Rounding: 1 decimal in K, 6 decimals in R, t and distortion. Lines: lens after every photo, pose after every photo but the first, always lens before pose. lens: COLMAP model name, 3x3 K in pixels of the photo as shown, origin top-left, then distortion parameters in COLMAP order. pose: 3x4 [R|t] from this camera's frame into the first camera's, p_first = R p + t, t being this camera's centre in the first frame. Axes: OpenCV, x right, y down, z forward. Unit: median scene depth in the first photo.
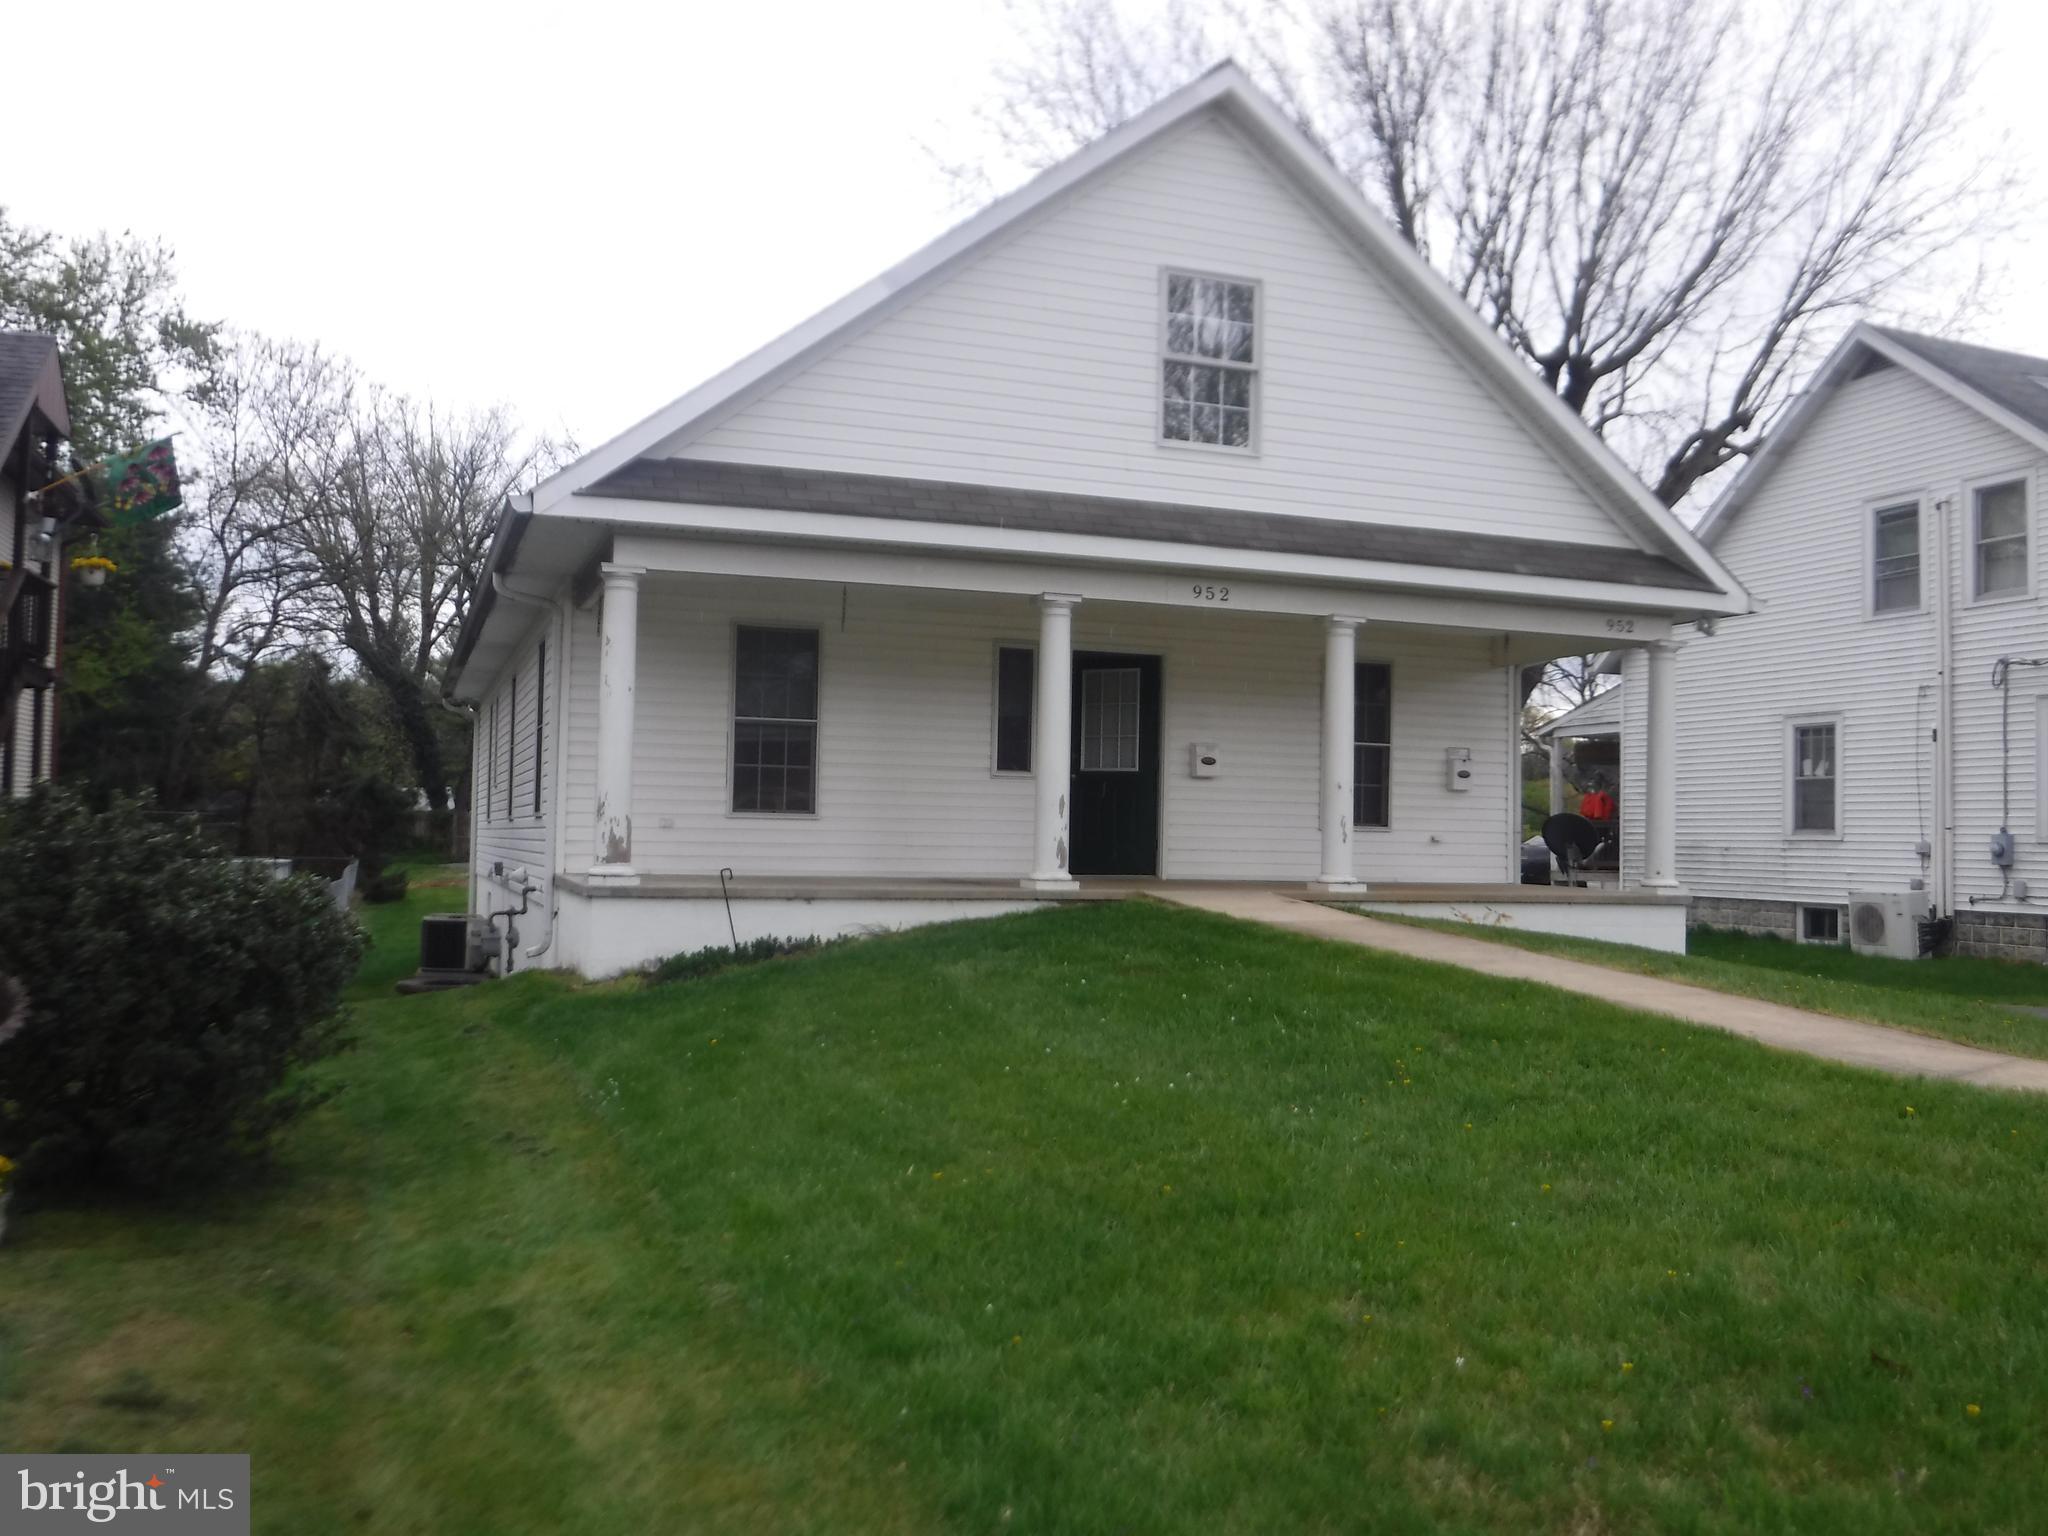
lens RADIAL K [[1738.5, 0, 1019.7], [0, 1738.5, 780.2], [0, 0, 1]] dist [-0.074491, 0.055704]
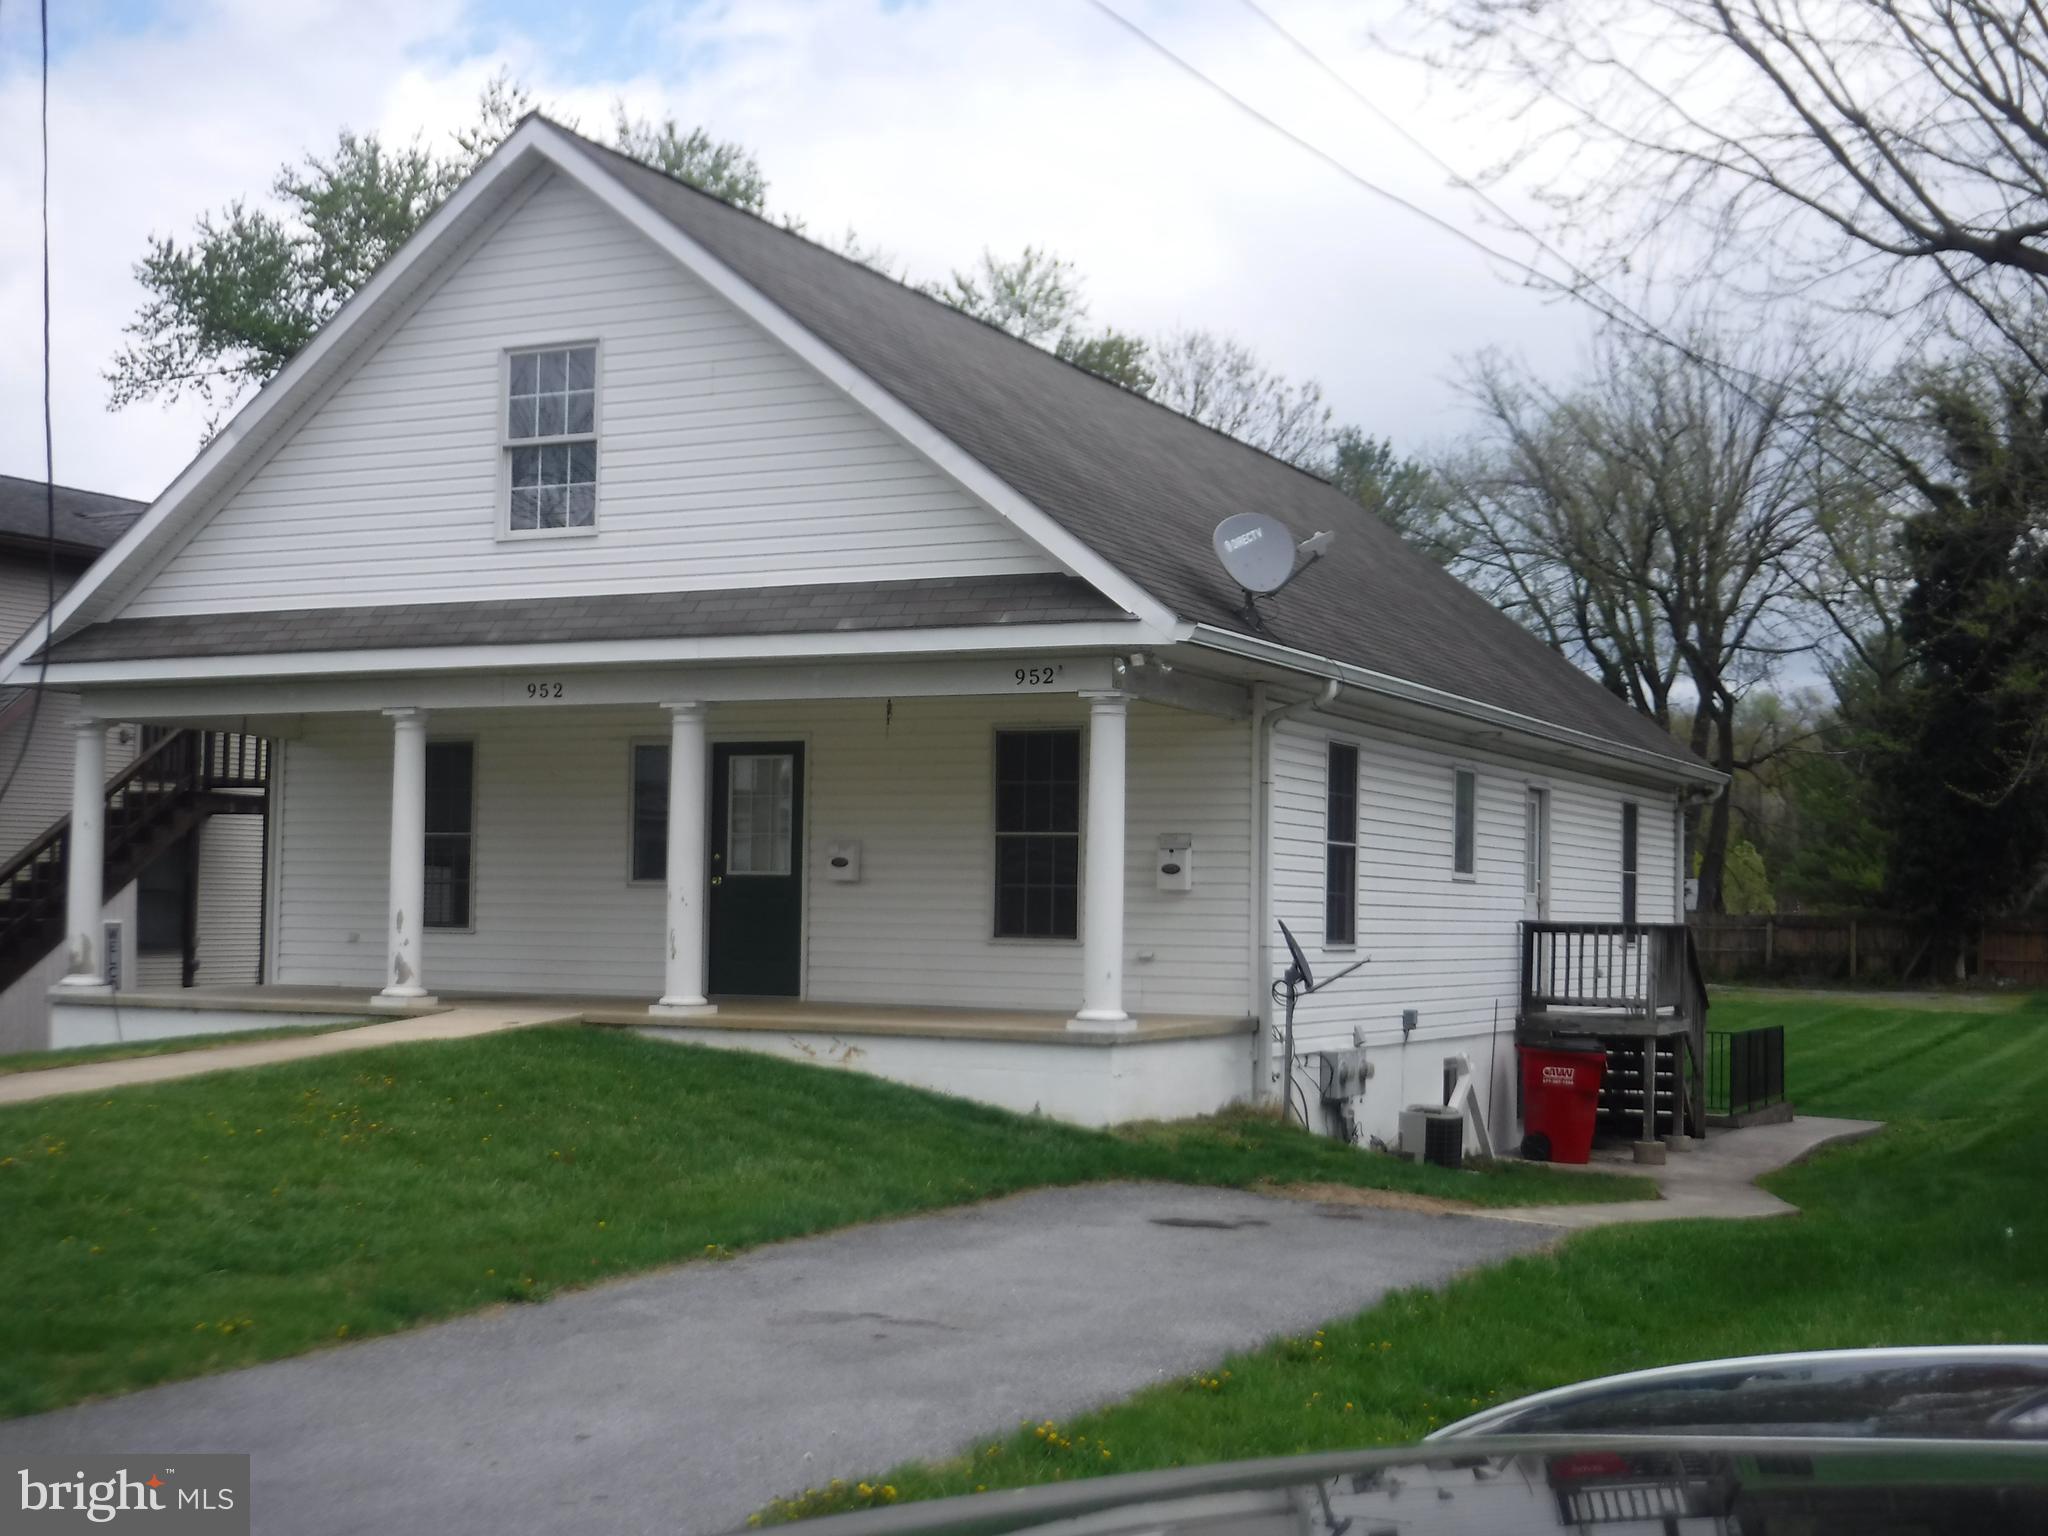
lens RADIAL K [[2646.3, 0, 1024.0], [0, 2646.3, 768.0], [0, 0, 1]] dist [-0.014392, -0.017070]
pose [[0.693732, -0.049990, -0.718496, 1.184897], [0.024088, 0.998641, -0.046224, 0.004980], [0.719831, 0.014760, 0.693993, 0.183800]]
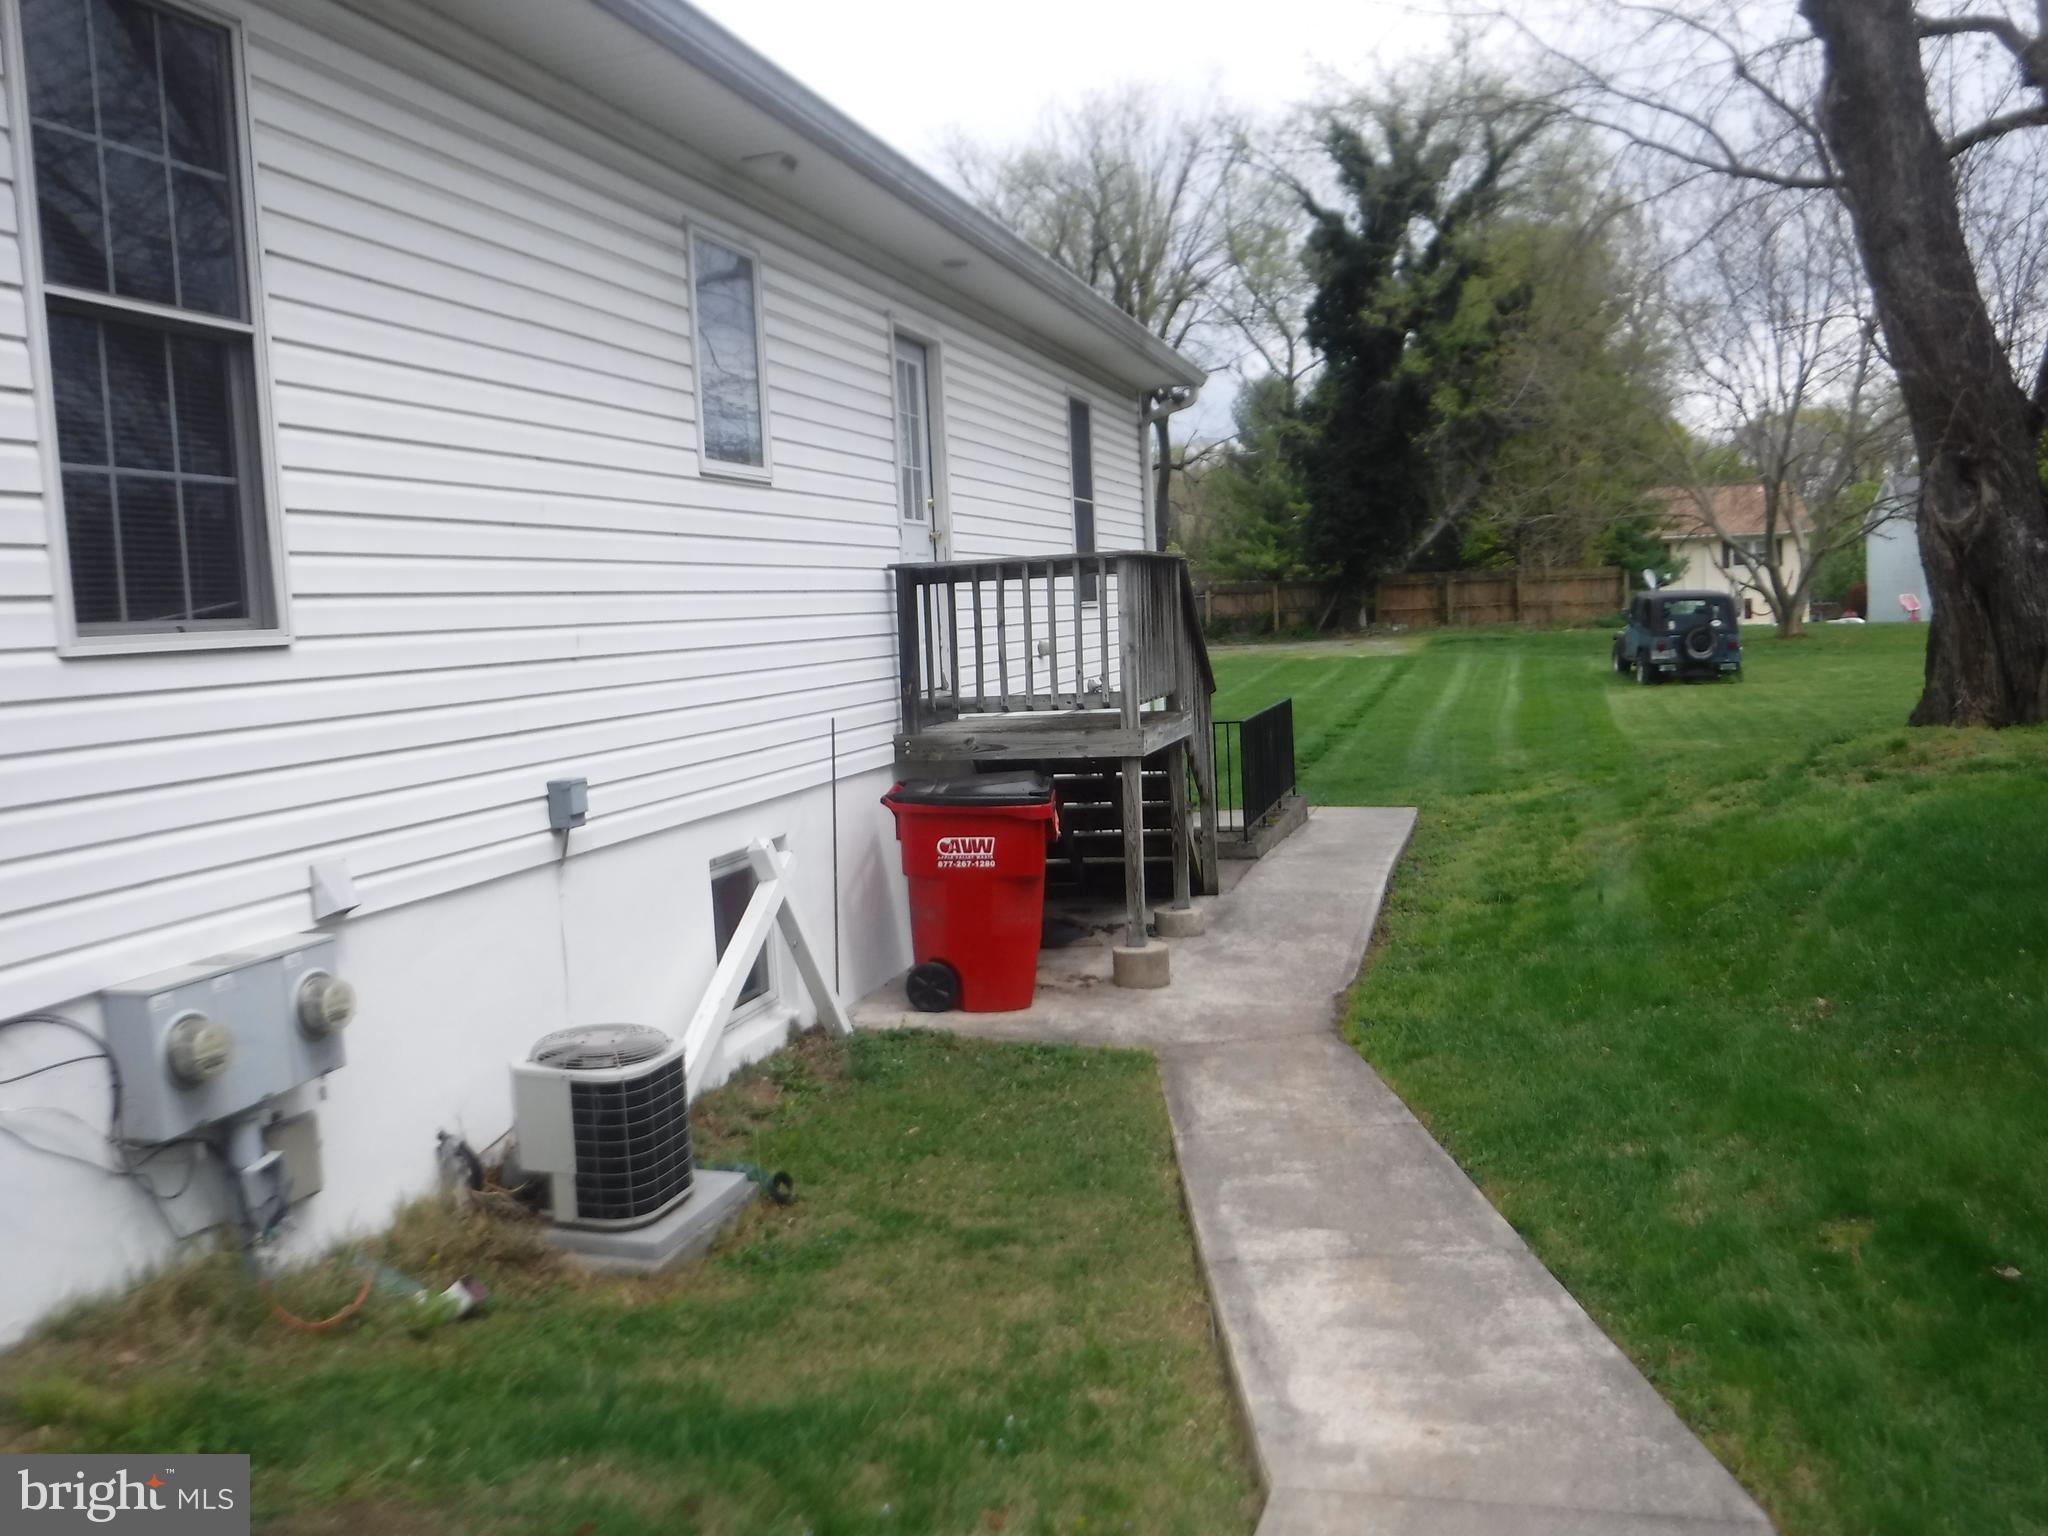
lens RADIAL K [[1738.5, 0, 1019.7], [0, 1738.5, 780.2], [0, 0, 1]] dist [-0.074491, 0.055704]
pose [[0.809888, -0.008118, -0.586528, 0.570651], [0.090662, 0.989621, 0.111490, 0.043672], [0.579535, -0.143470, 0.802219, 1.126739]]
